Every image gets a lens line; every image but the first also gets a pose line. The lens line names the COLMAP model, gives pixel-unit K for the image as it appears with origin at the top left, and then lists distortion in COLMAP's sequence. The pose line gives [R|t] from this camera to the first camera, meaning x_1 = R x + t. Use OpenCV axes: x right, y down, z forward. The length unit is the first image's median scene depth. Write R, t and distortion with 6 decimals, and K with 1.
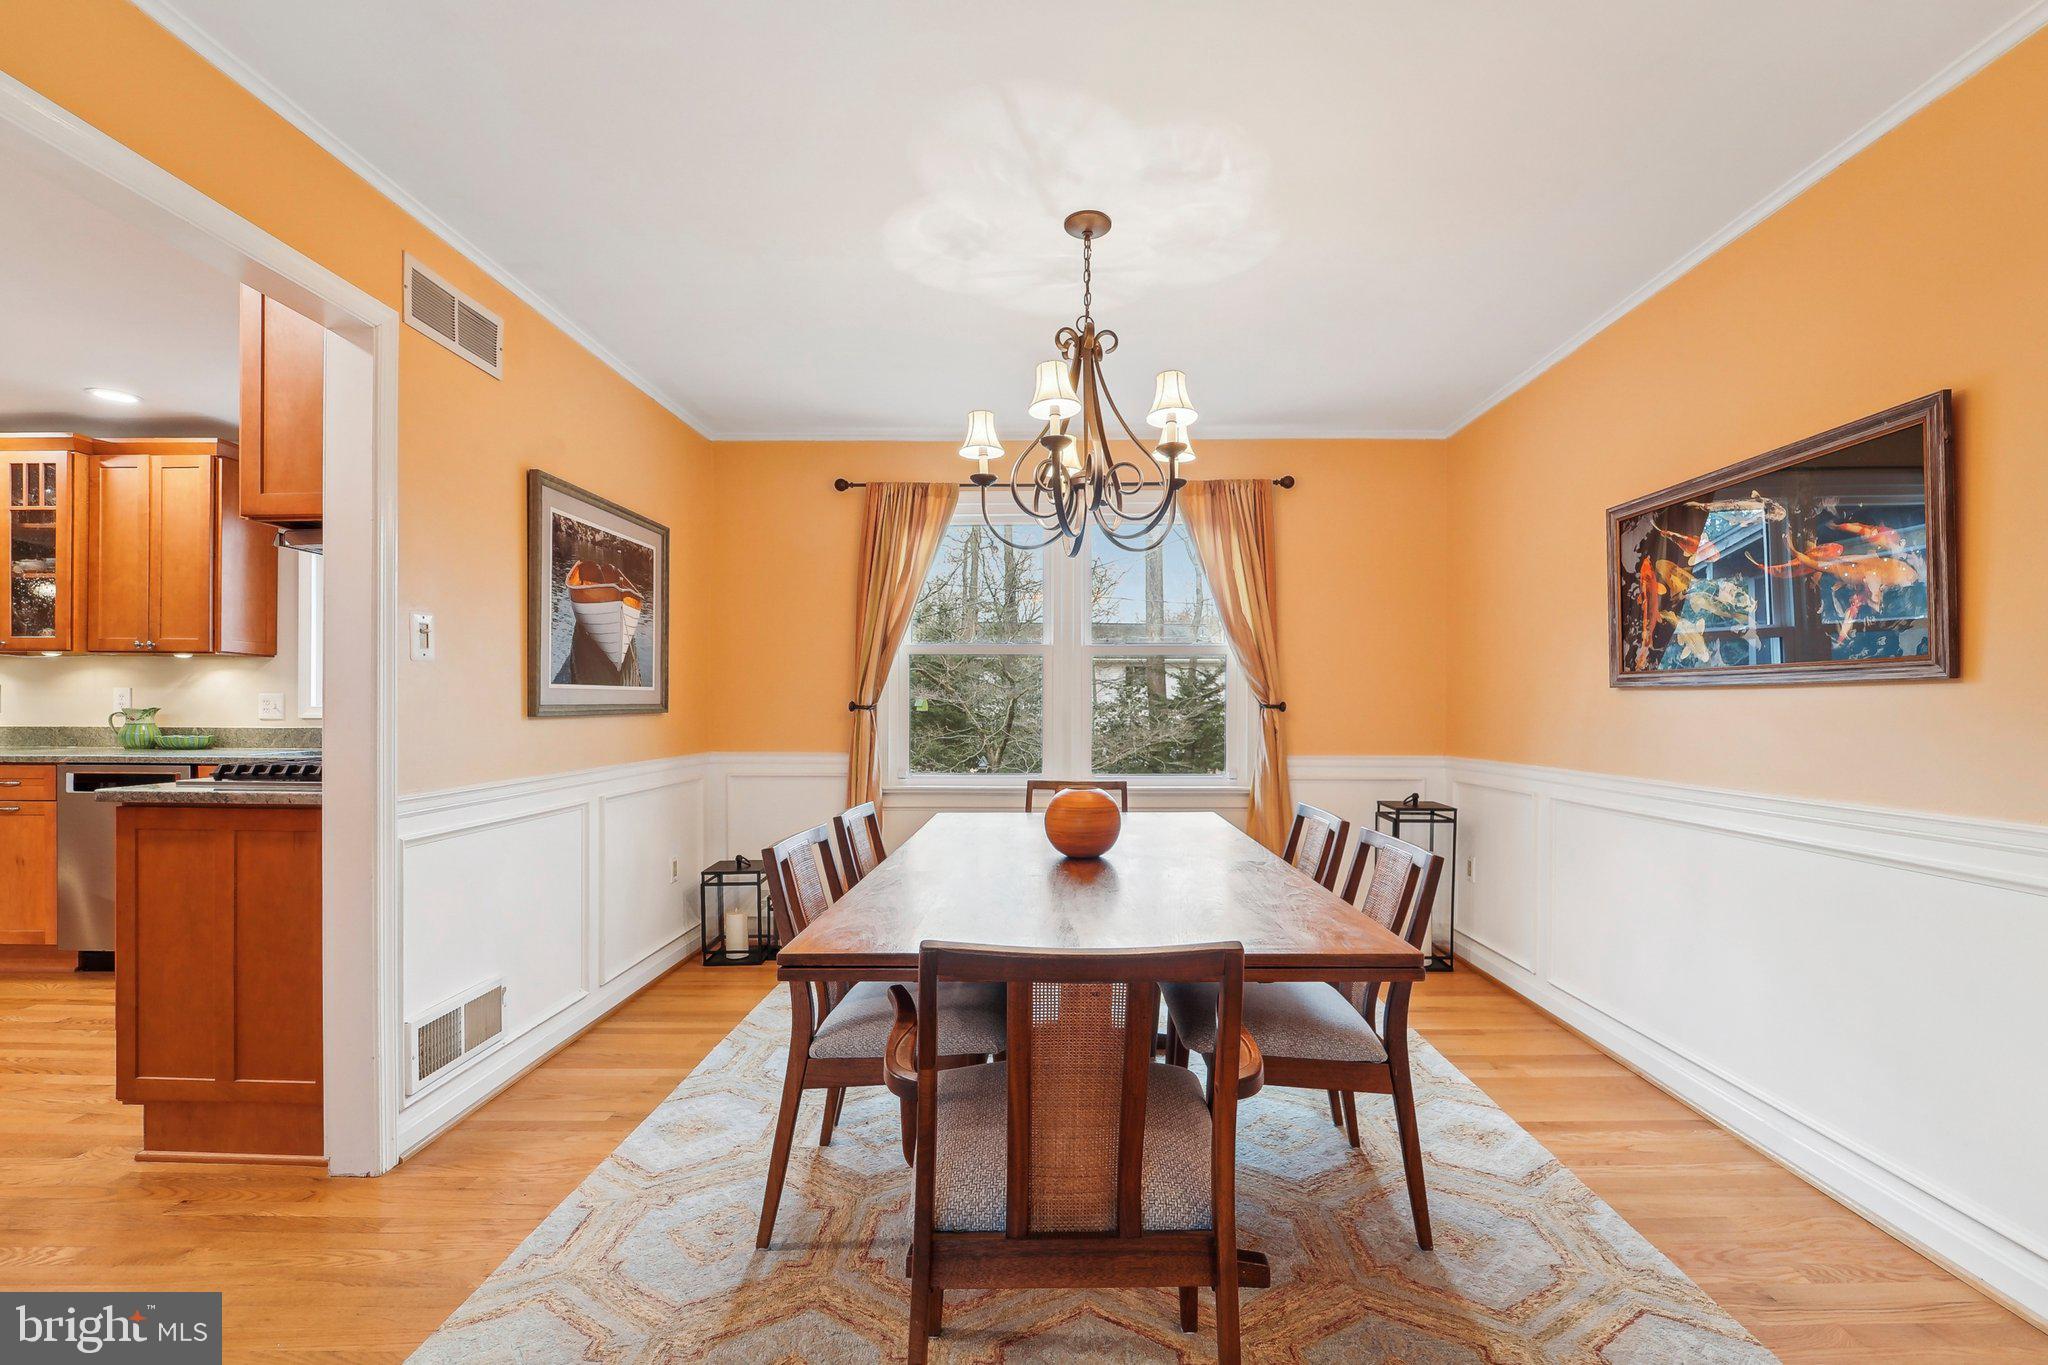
lens RADIAL K [[886.5, 0, 1029.6], [0, 886.5, 717.4], [0, 0, 1]] dist [-0.015864, 0.000281]
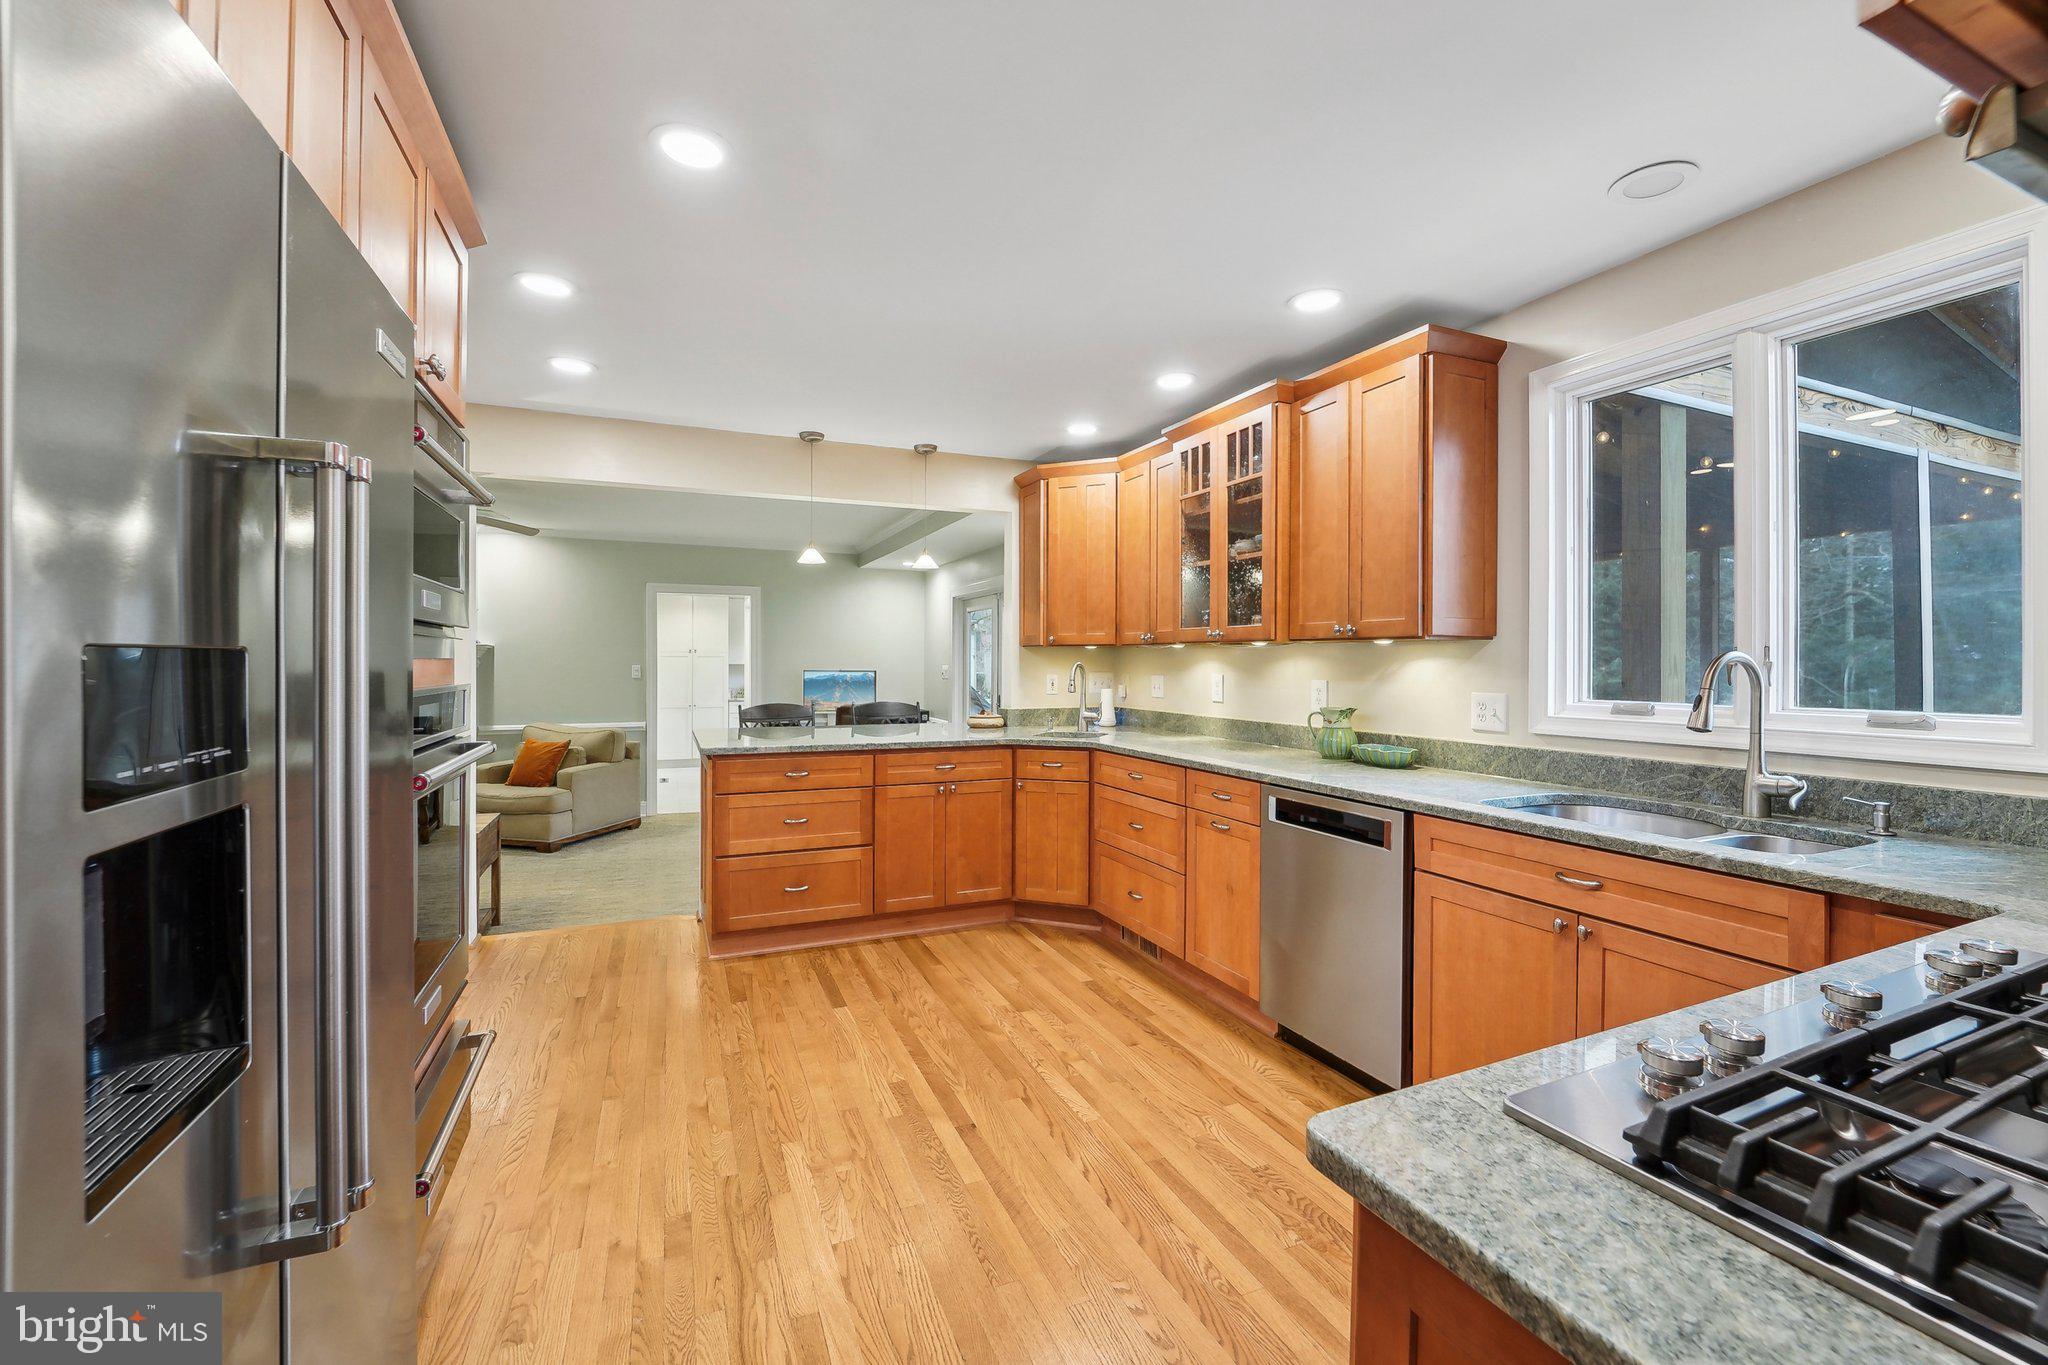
lens RADIAL K [[831.5, 0, 1034.5], [0, 831.5, 669.2], [0, 0, 1]] dist [-0.000364, -0.000090]
pose [[0.434438, 0.003335, -0.900695, -0.470468], [-0.004612, 0.999988, 0.001479, -0.048152], [0.900690, 0.003512, 0.434449, 0.433414]]
